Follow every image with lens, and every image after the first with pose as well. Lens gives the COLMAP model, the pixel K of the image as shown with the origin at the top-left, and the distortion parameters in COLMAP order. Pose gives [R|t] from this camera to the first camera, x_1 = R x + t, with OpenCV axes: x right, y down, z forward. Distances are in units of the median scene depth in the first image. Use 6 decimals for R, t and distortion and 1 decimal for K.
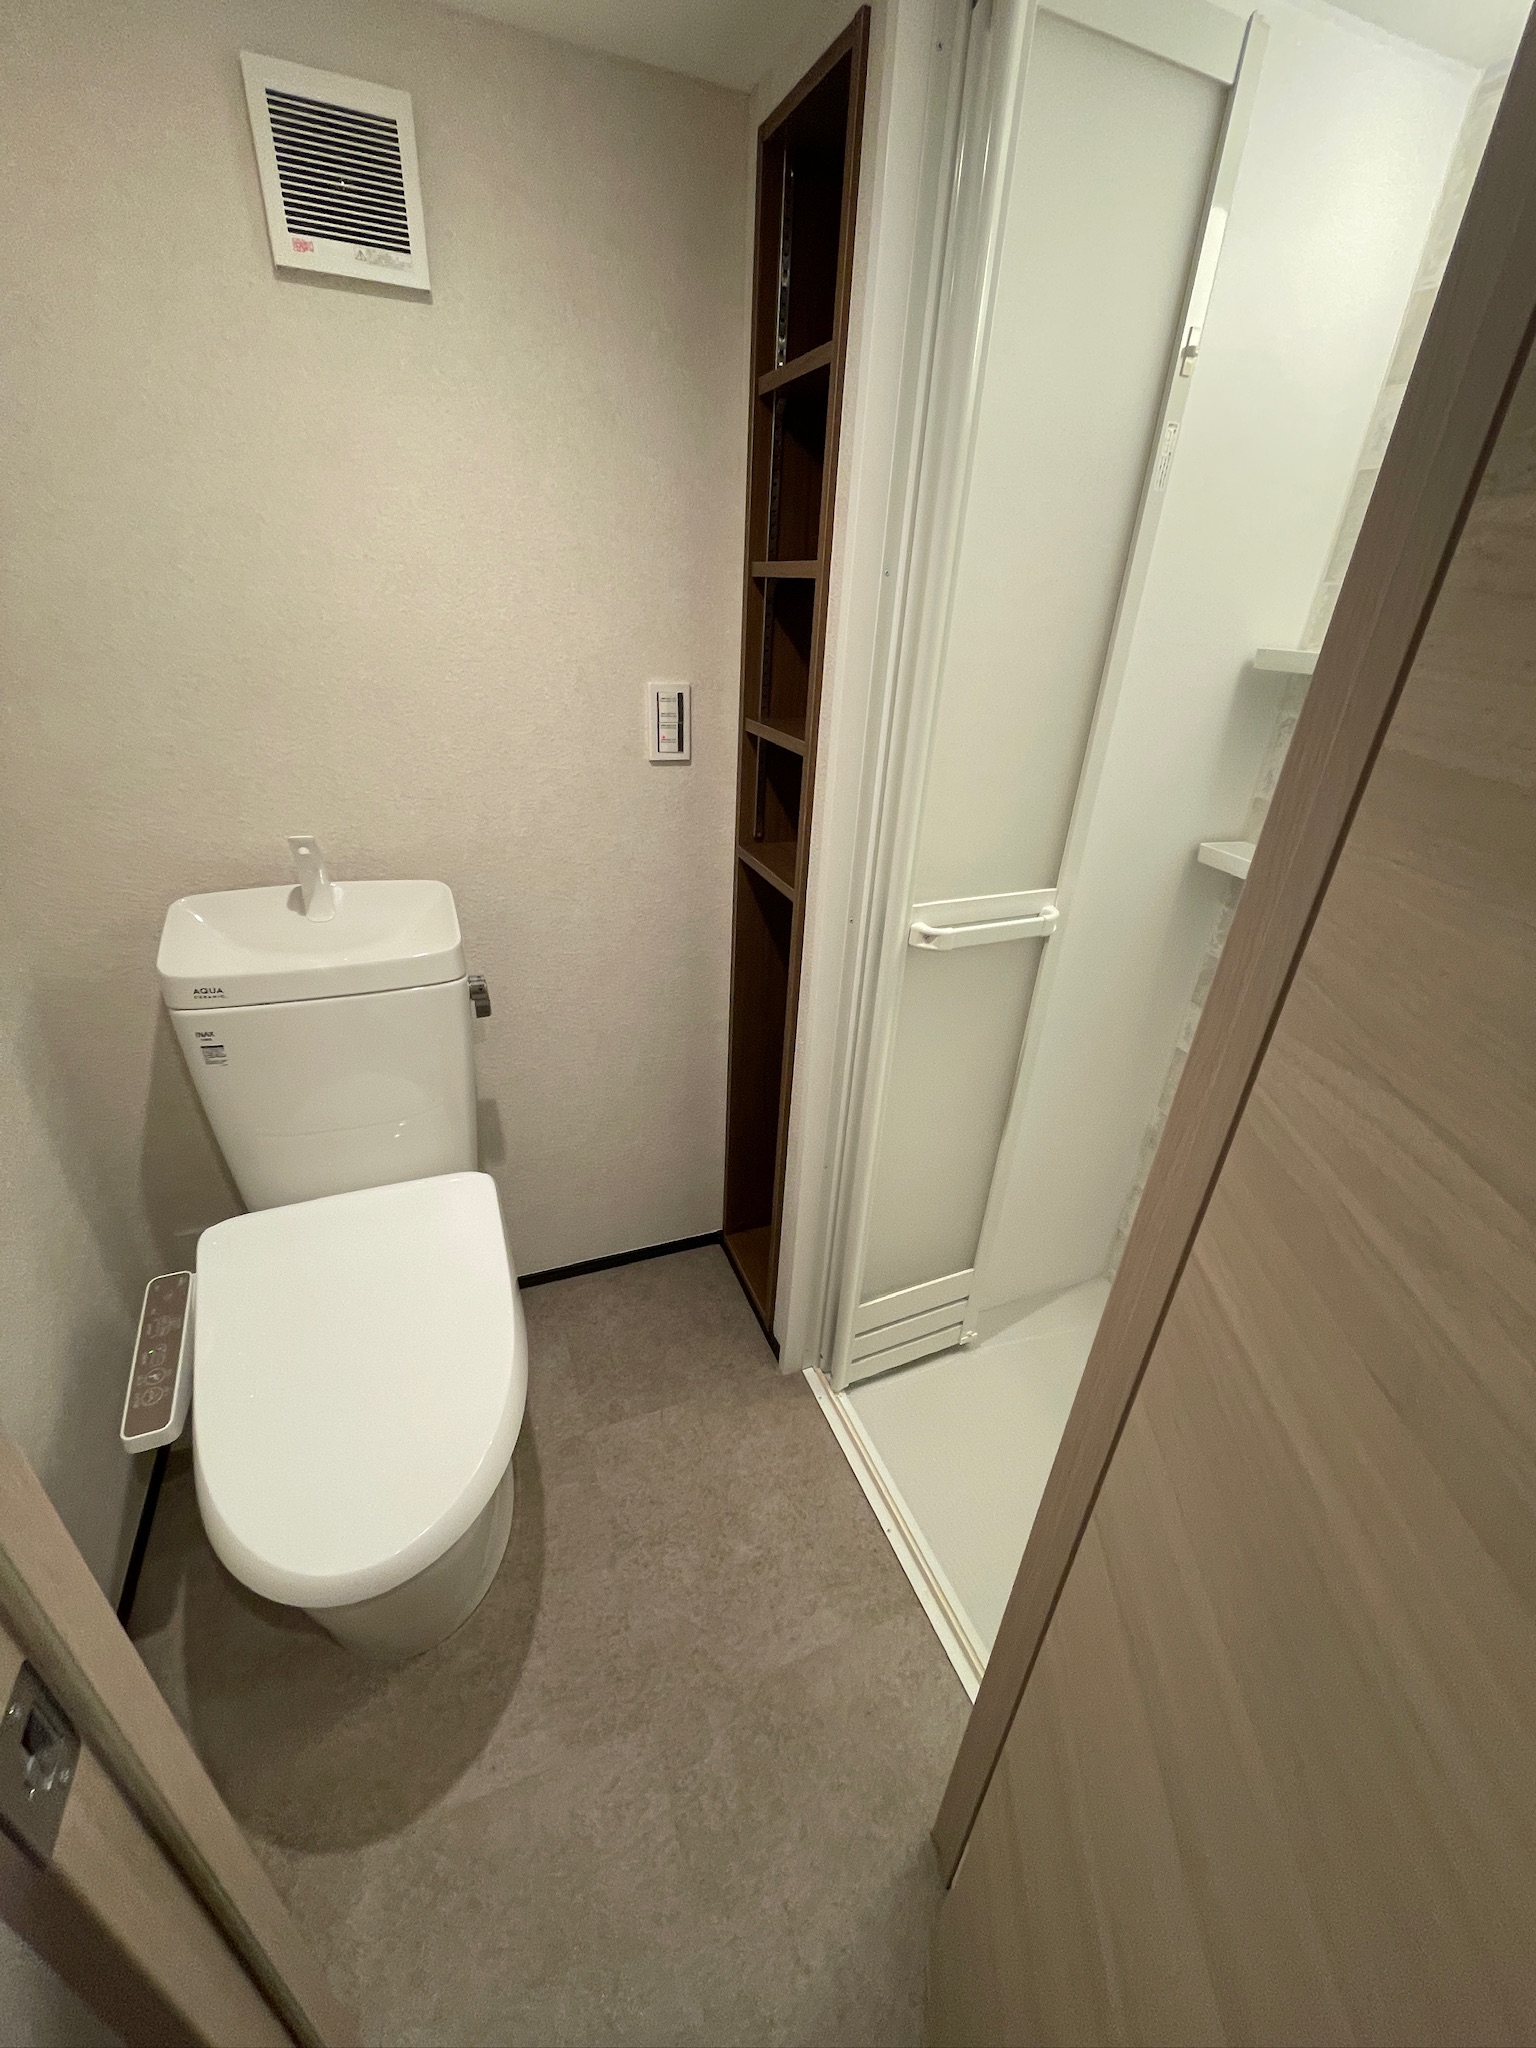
lens RADIAL K [[835.8, 0, 763.4], [0, 835.8, 1017.4], [0, 0, 1]] dist [-0.000515, 0.000699]
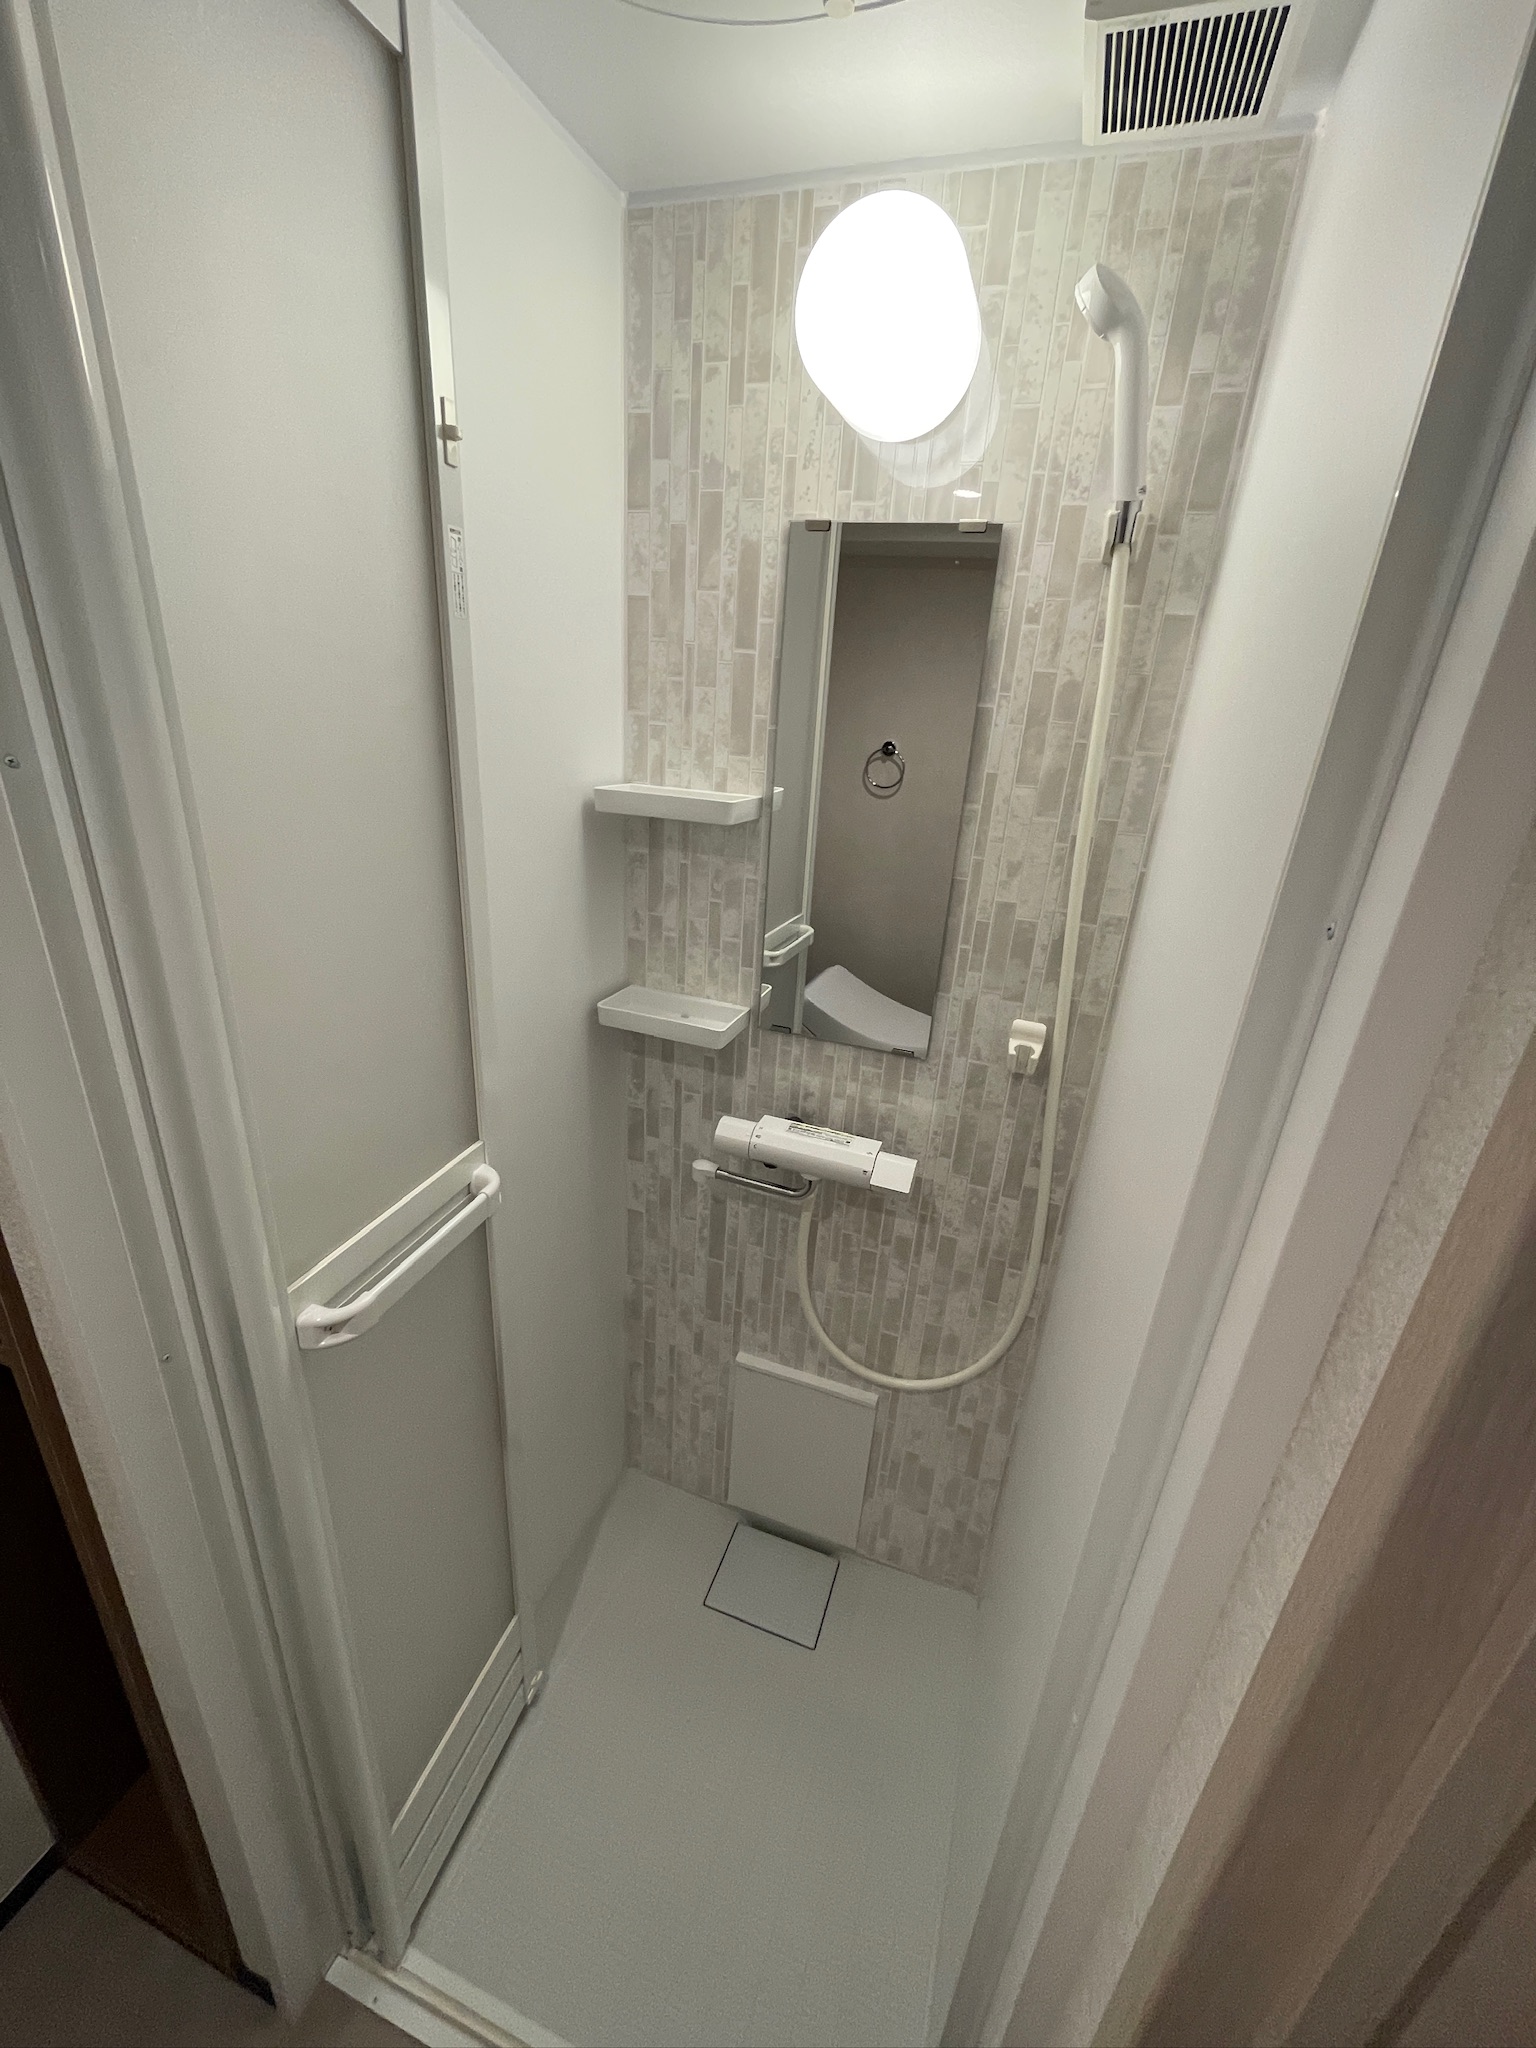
lens RADIAL K [[835.8, 0, 763.8], [0, 835.8, 1027.6], [0, 0, 1]] dist [-0.000515, 0.000699]
pose [[0.676352, -0.281302, 0.680748, 0.054814], [0.312457, 0.946500, 0.080677, -0.230503], [-0.667022, 0.158138, 0.728062, 0.303745]]
